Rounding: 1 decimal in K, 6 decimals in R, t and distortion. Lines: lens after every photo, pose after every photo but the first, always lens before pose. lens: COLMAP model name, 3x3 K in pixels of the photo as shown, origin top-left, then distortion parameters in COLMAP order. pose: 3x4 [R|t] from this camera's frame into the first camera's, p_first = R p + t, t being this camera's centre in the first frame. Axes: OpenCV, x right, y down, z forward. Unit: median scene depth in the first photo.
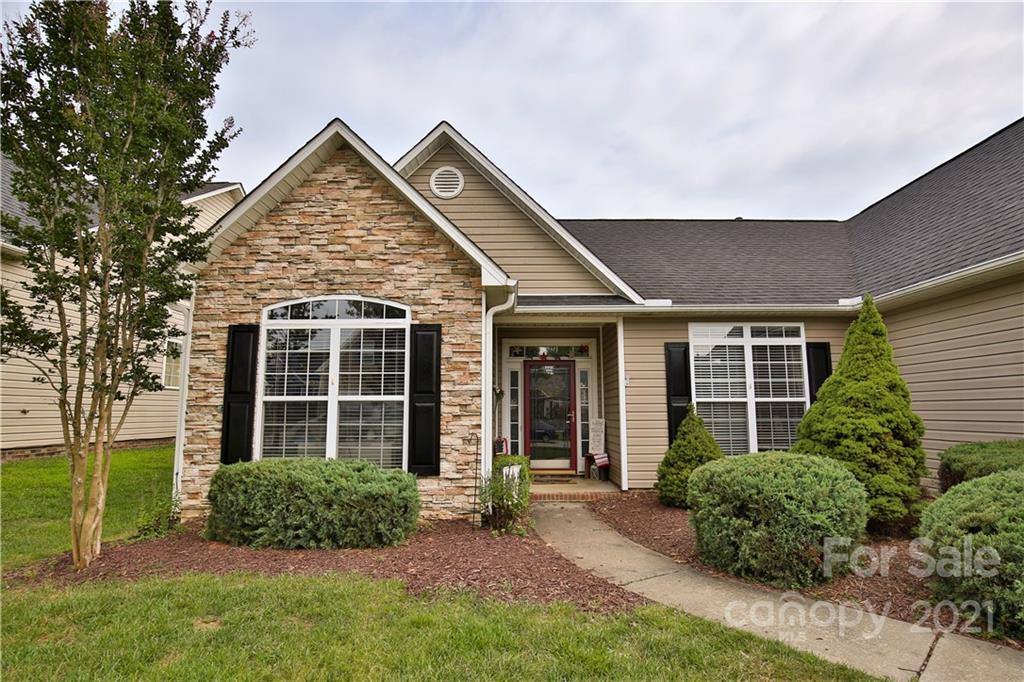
lens RADIAL K [[503.4, 0, 512.0], [0, 503.4, 341.0], [0, 0, 1]] dist [-0.020981, -0.000812]
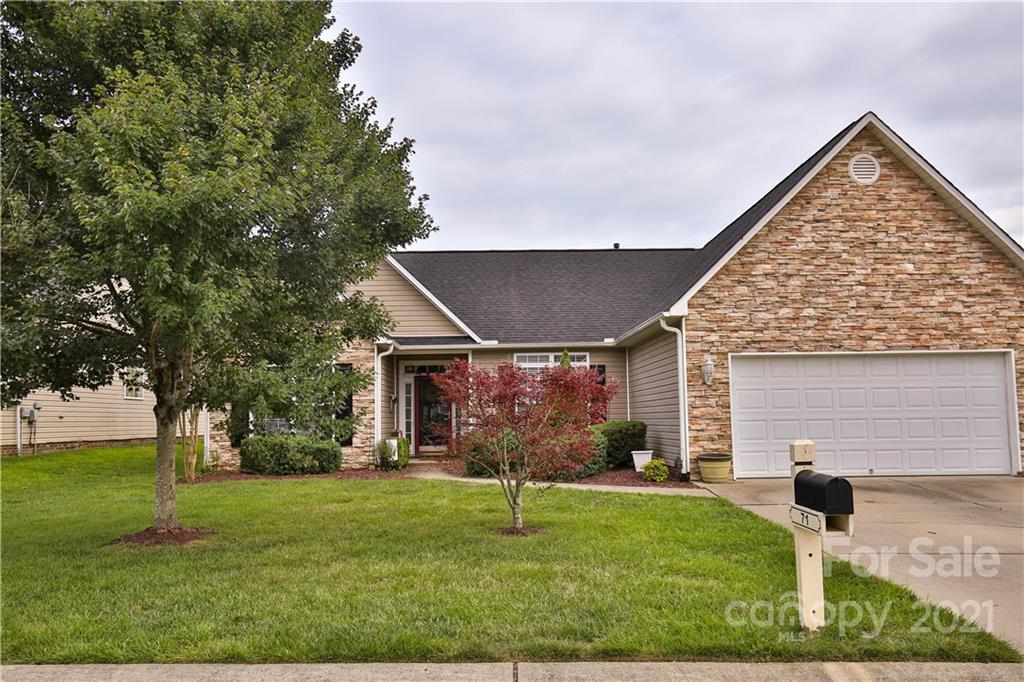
lens RADIAL K [[767.4, 0, 512.0], [0, 767.4, 341.0], [0, 0, 1]] dist [0.003339, 0.001337]
pose [[0.998956, -0.009691, 0.044645, 0.245635], [0.008104, 0.999334, 0.035588, -0.162895], [-0.044960, -0.035189, 0.998369, -1.406633]]
